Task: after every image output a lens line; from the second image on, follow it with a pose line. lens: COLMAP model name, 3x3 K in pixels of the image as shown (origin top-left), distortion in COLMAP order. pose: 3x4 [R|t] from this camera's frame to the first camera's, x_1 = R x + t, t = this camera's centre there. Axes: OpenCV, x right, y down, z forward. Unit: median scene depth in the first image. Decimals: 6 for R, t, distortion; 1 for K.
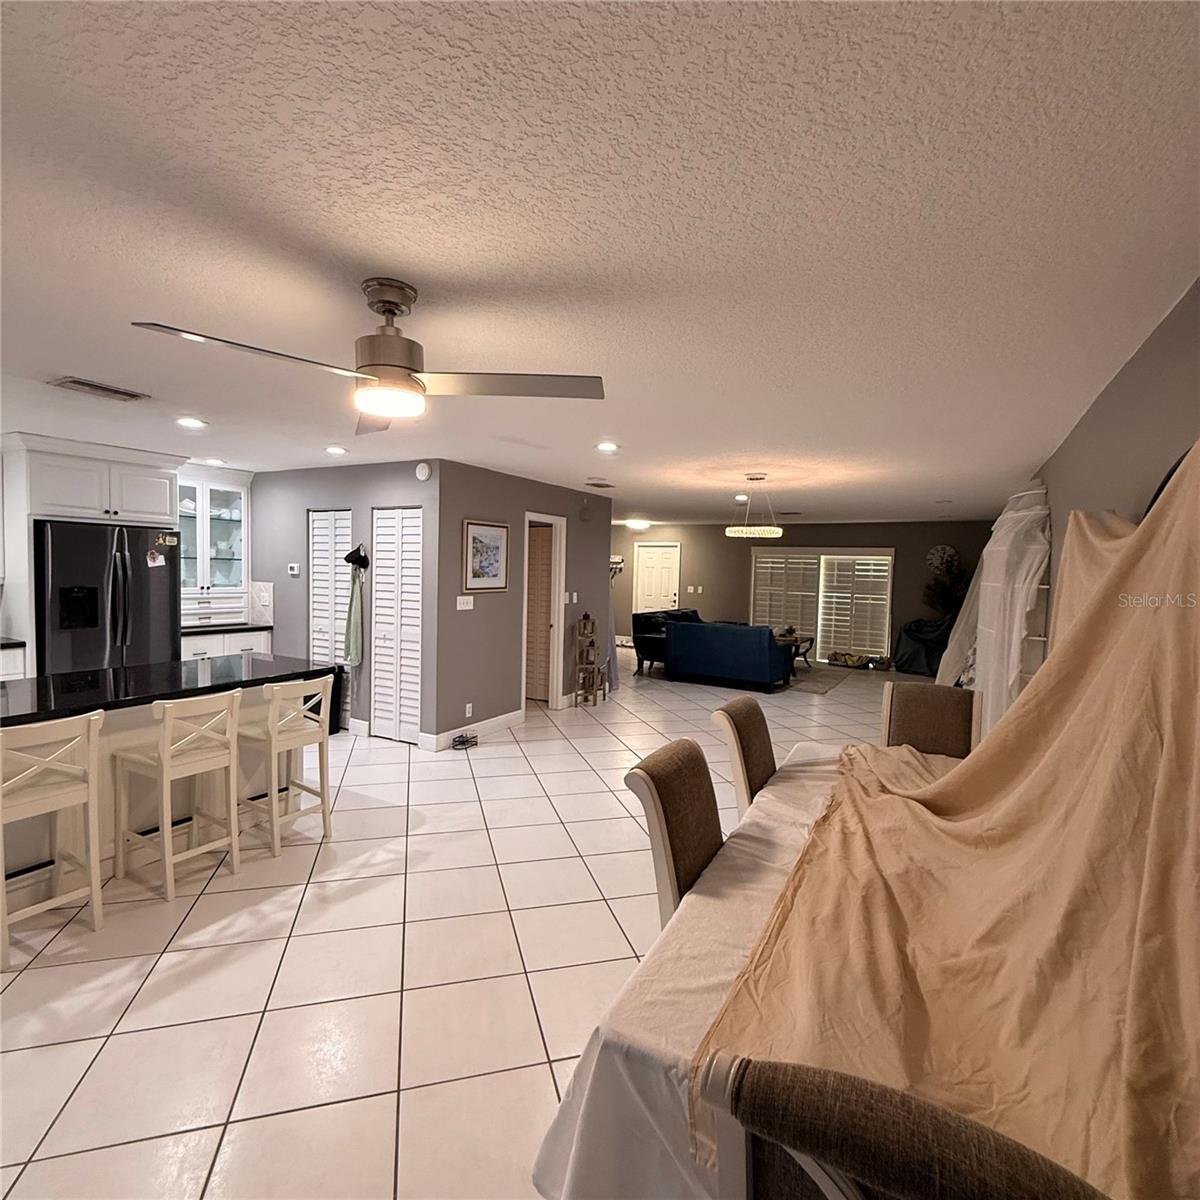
lens RADIAL K [[632.6, 0, 598.4], [0, 632.6, 598.2], [0, 0, 1]] dist [0.001175, -0.000679]
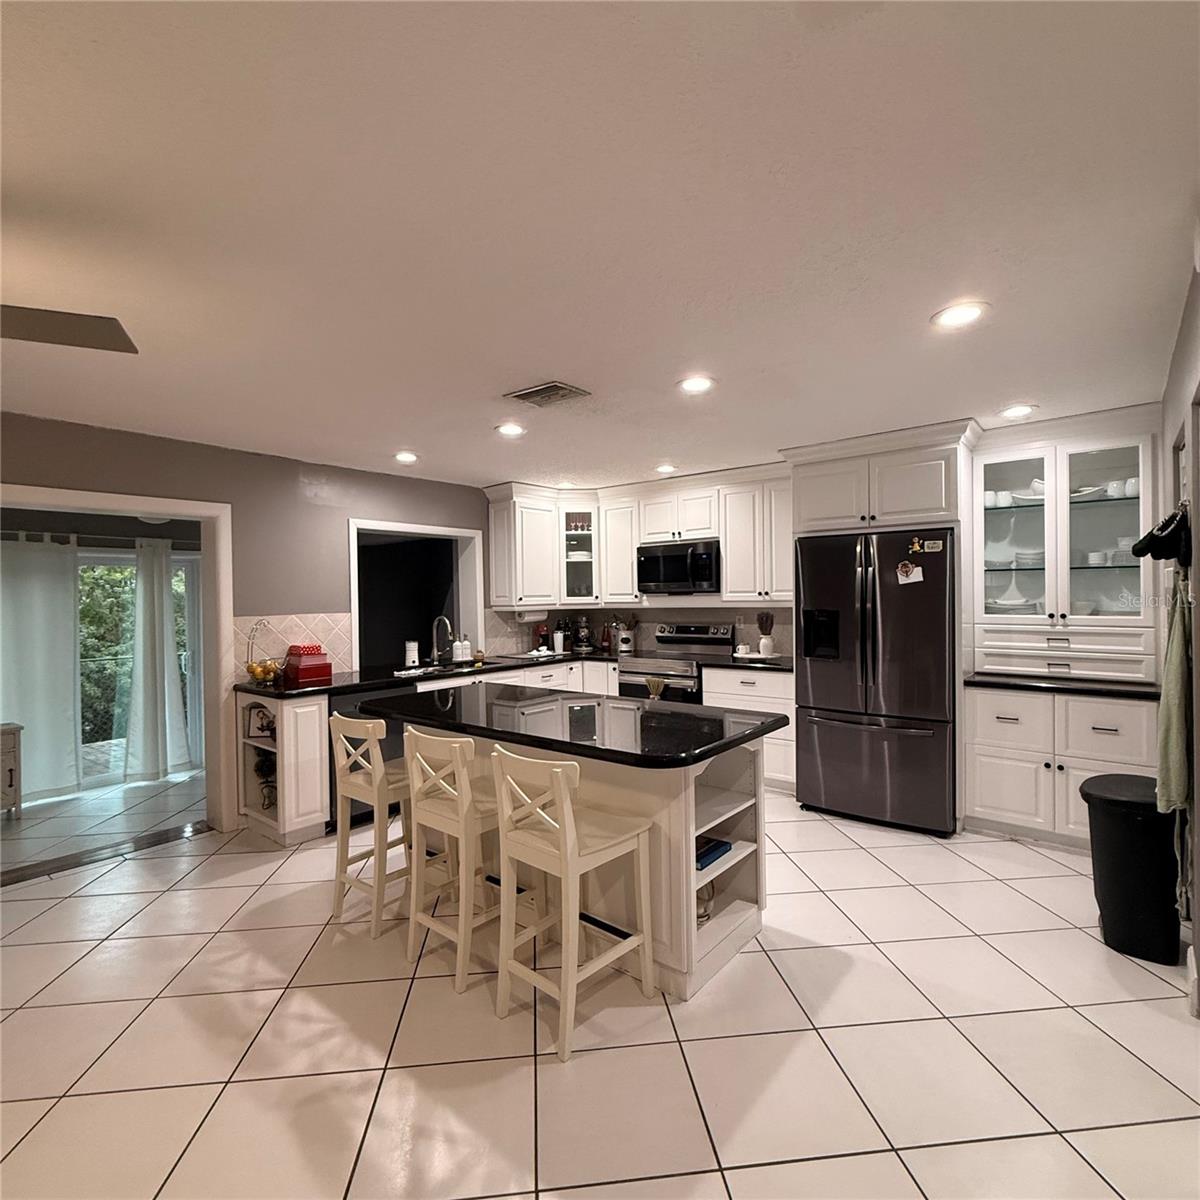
lens RADIAL K [[632.6, 0, 600.6], [0, 632.6, 597.9], [0, 0, 1]] dist [0.001175, -0.000679]
pose [[-0.174327, -0.020558, -0.984473, 0.069966], [-0.039639, 0.999118, -0.013845, -0.008069], [0.983890, 0.036610, -0.174988, 0.701906]]
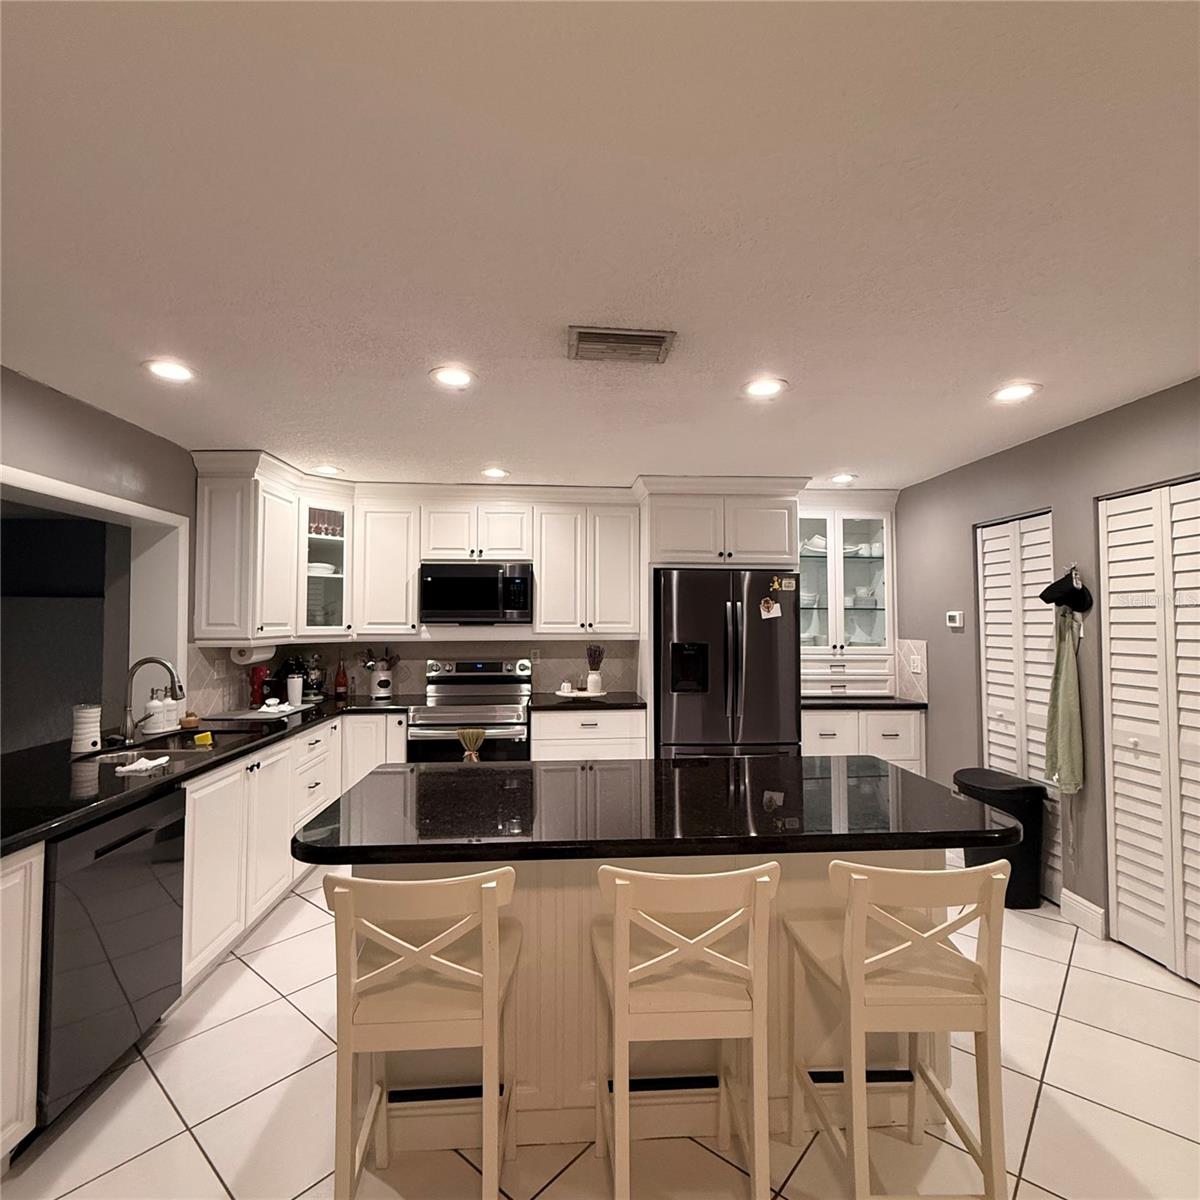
lens RADIAL K [[632.6, 0, 600.7], [0, 632.6, 596.5], [0, 0, 1]] dist [0.001175, -0.000679]
pose [[0.543285, -0.060121, -0.837393, -0.137872], [-0.028894, 0.995503, -0.090219, 0.000420], [0.839051, 0.073210, 0.539105, 0.356886]]
